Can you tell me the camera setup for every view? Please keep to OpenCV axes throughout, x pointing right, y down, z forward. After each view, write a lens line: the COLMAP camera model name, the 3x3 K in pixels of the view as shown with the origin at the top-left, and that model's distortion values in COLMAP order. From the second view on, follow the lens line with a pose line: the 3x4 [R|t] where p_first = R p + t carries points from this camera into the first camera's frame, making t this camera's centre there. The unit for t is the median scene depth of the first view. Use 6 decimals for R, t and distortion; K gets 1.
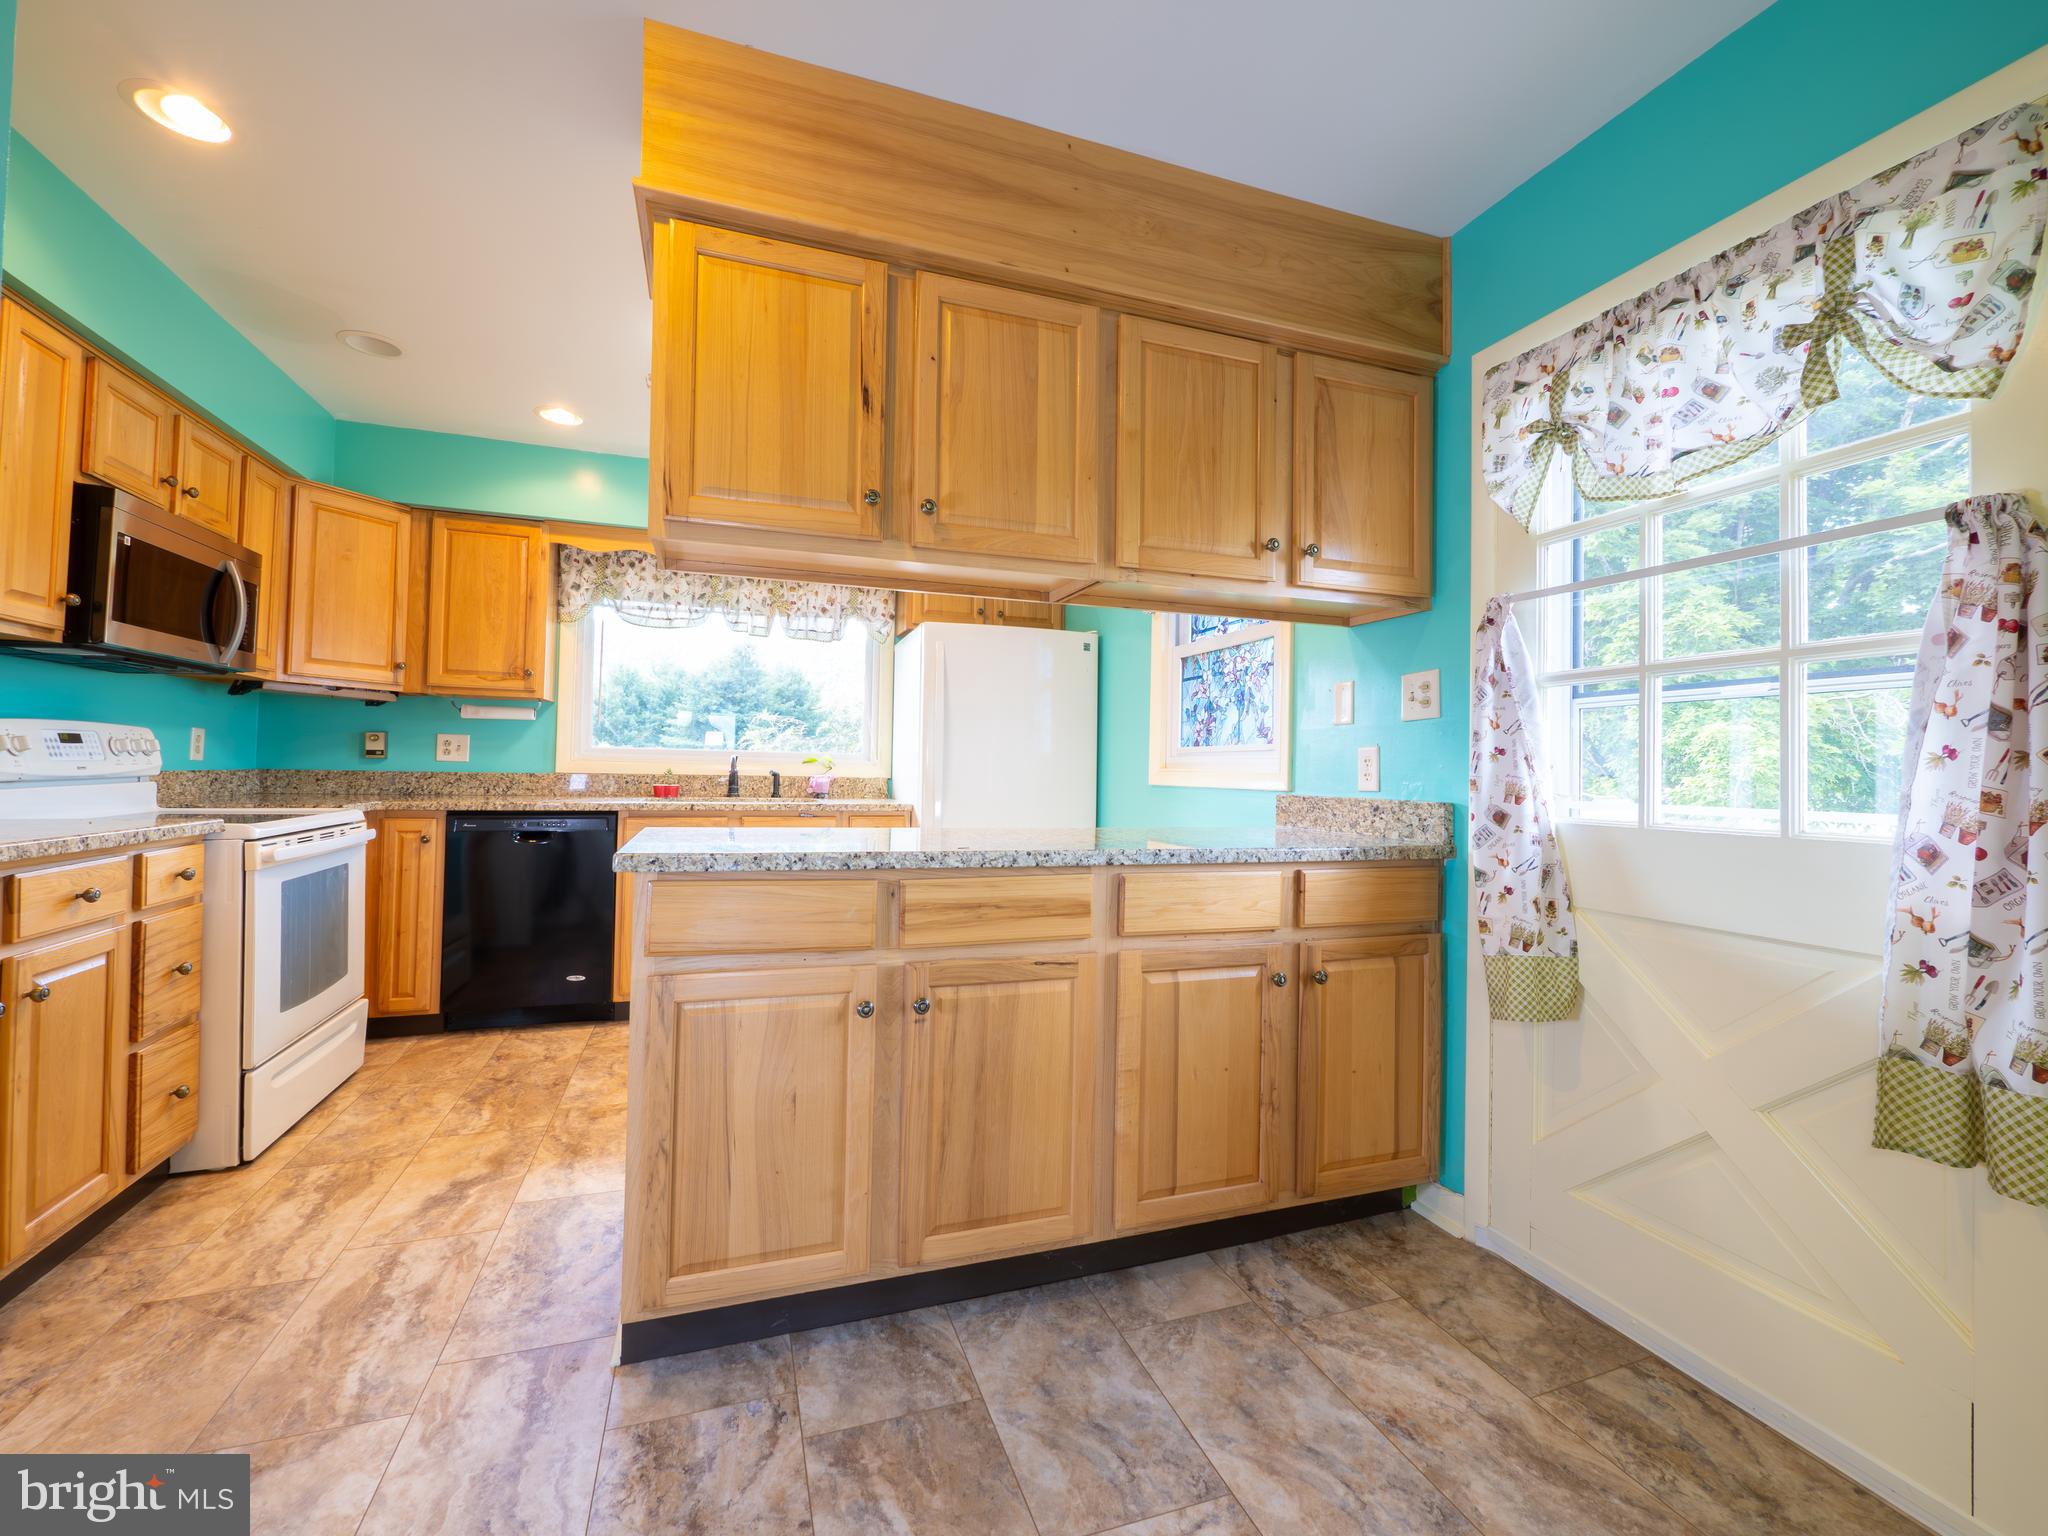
lens RADIAL K [[865.5, 0, 1023.8], [0, 865.5, 751.6], [0, 0, 1]] dist [-0.005720, 0.001033]
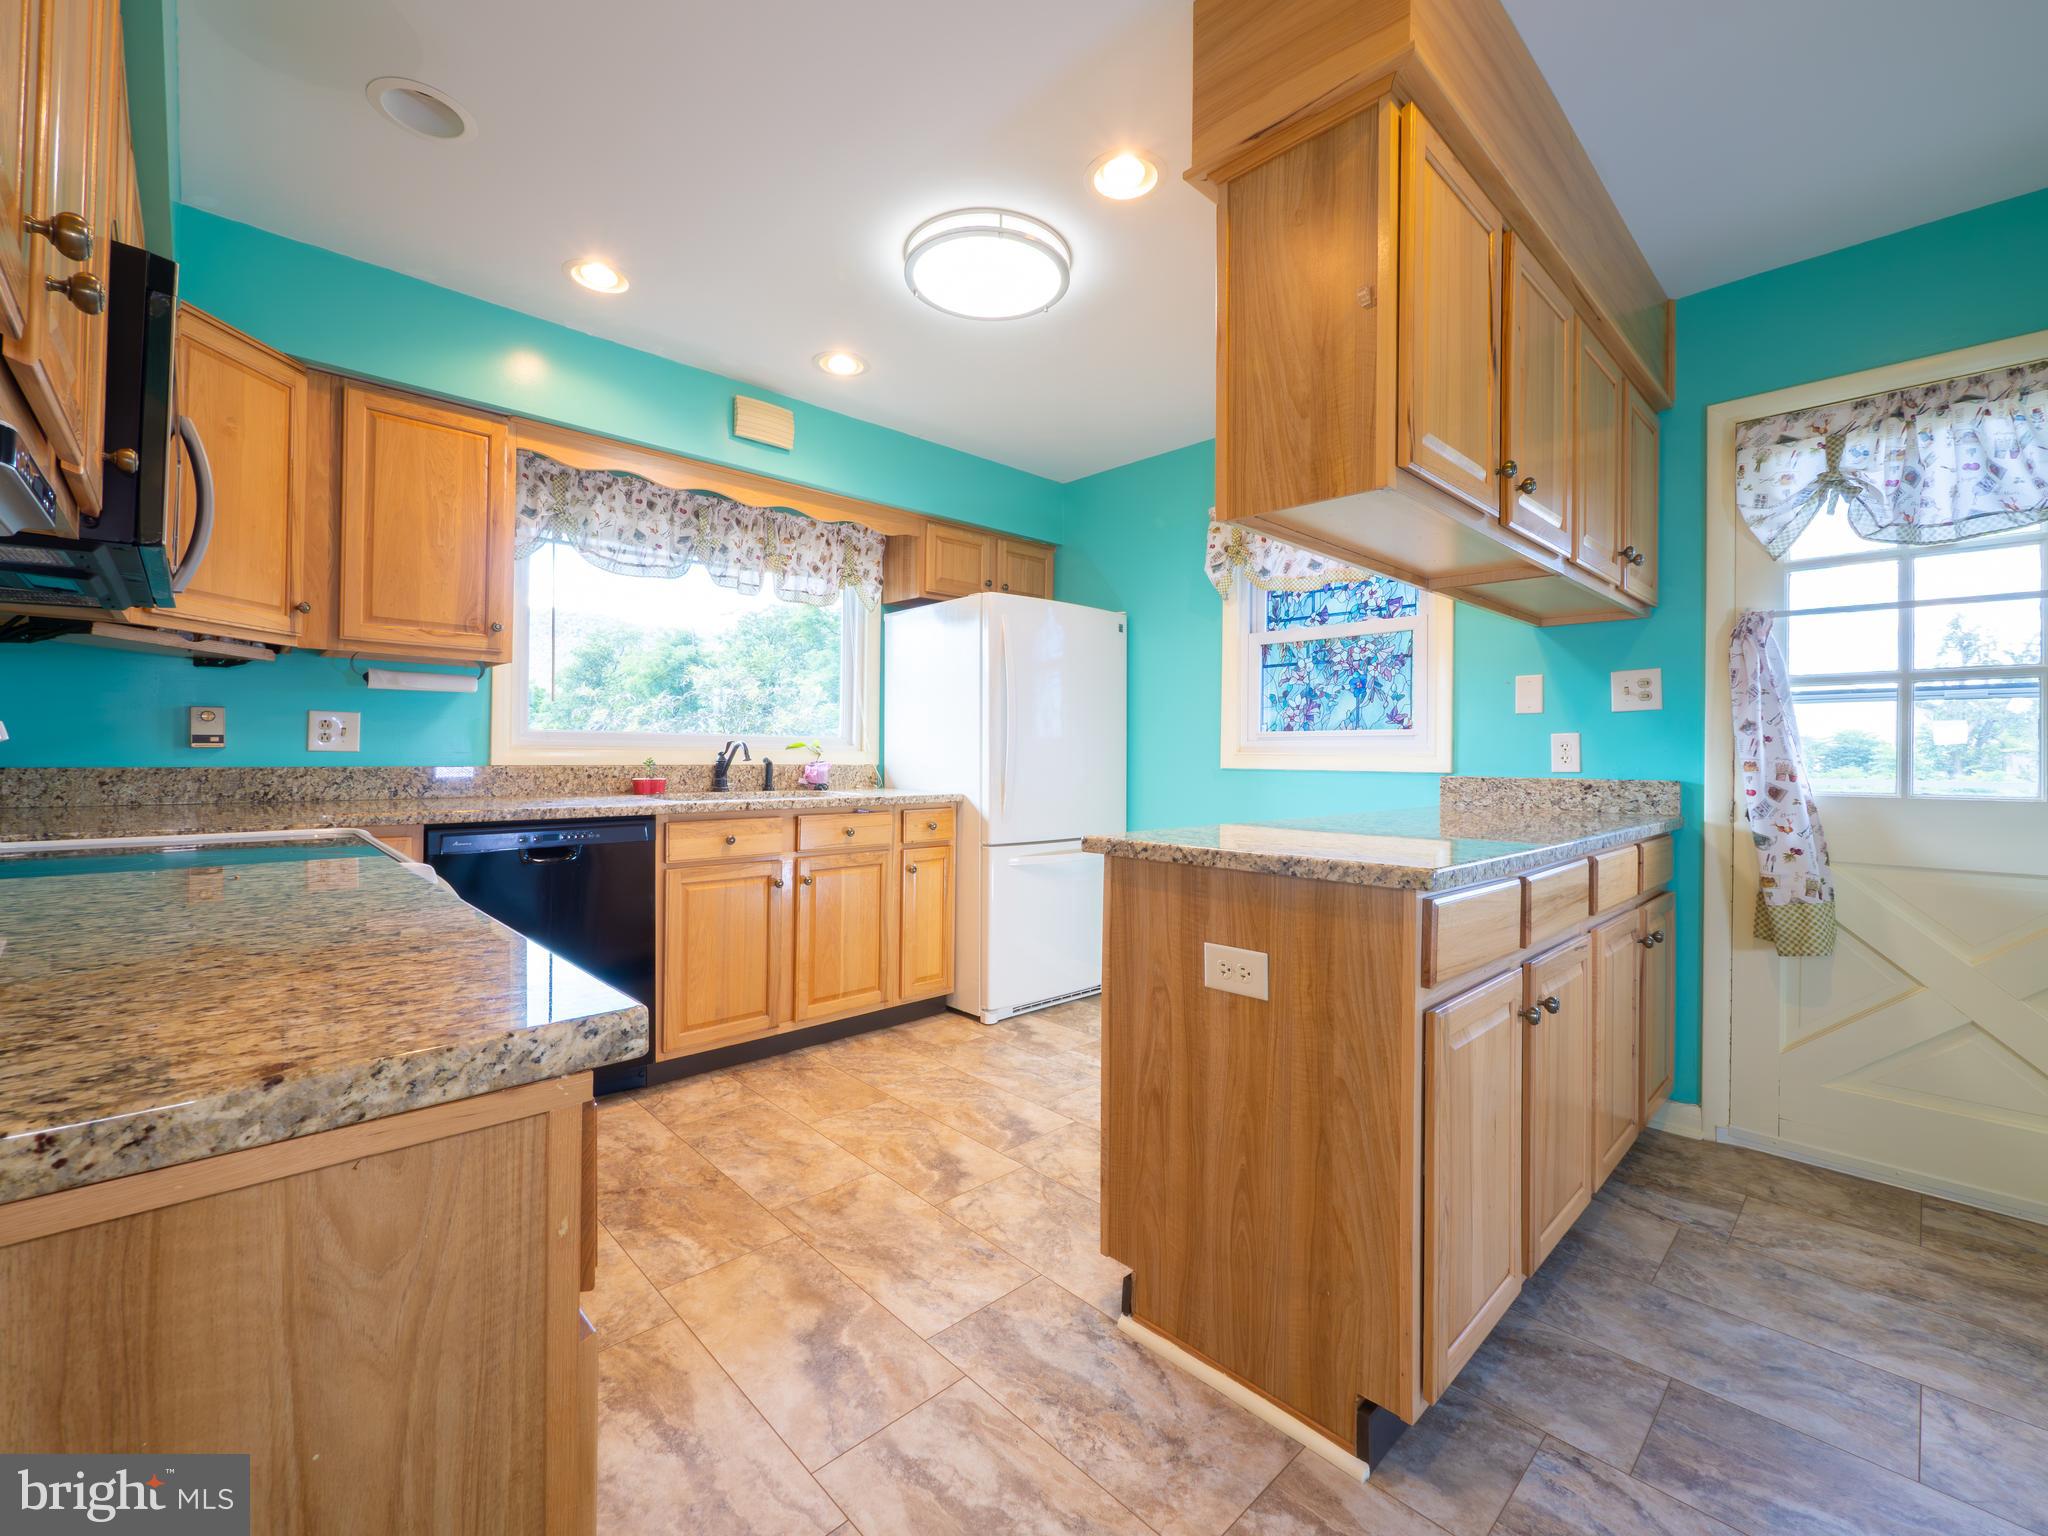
lens RADIAL K [[865.5, 0, 1022.7], [0, 865.5, 752.7], [0, 0, 1]] dist [-0.005720, 0.001033]
pose [[0.911671, -0.010028, 0.410799, -0.601018], [-0.000607, 0.999668, 0.025752, -0.007495], [-0.410921, -0.023727, 0.911362, 0.211098]]
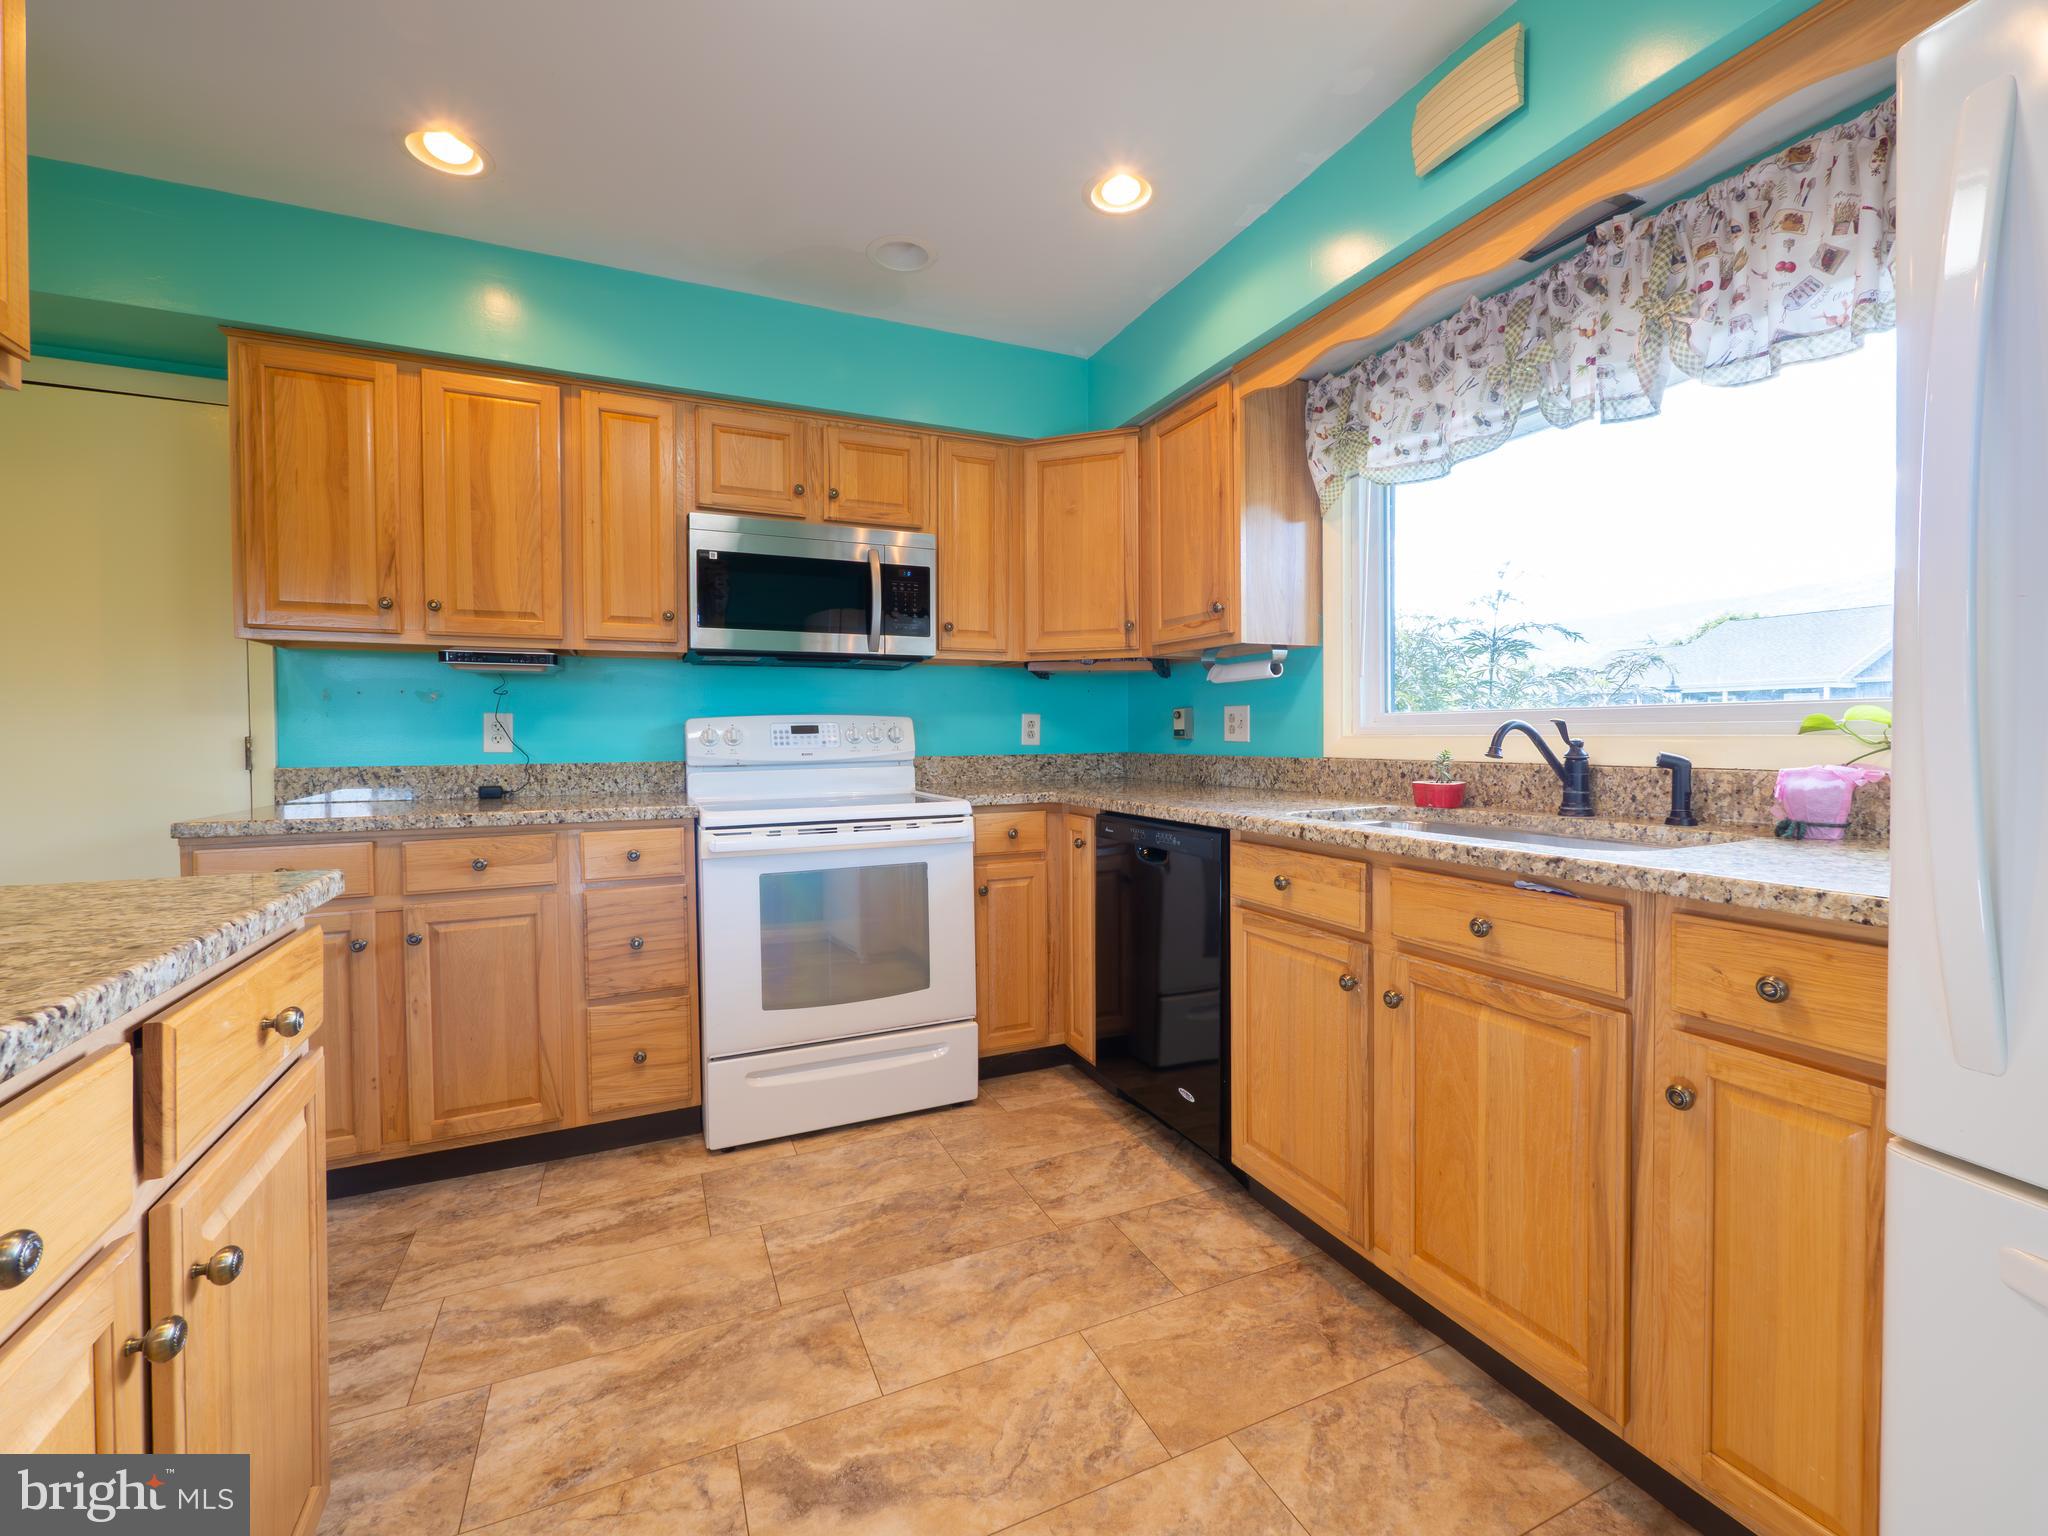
lens RADIAL K [[865.5, 0, 1022.4], [0, 865.5, 751.8], [0, 0, 1]] dist [-0.005720, 0.001033]
pose [[0.082230, -0.000799, -0.996613, 0.098975], [0.027035, 0.999633, 0.001429, 0.018603], [0.996247, -0.027061, 0.082222, 1.013208]]
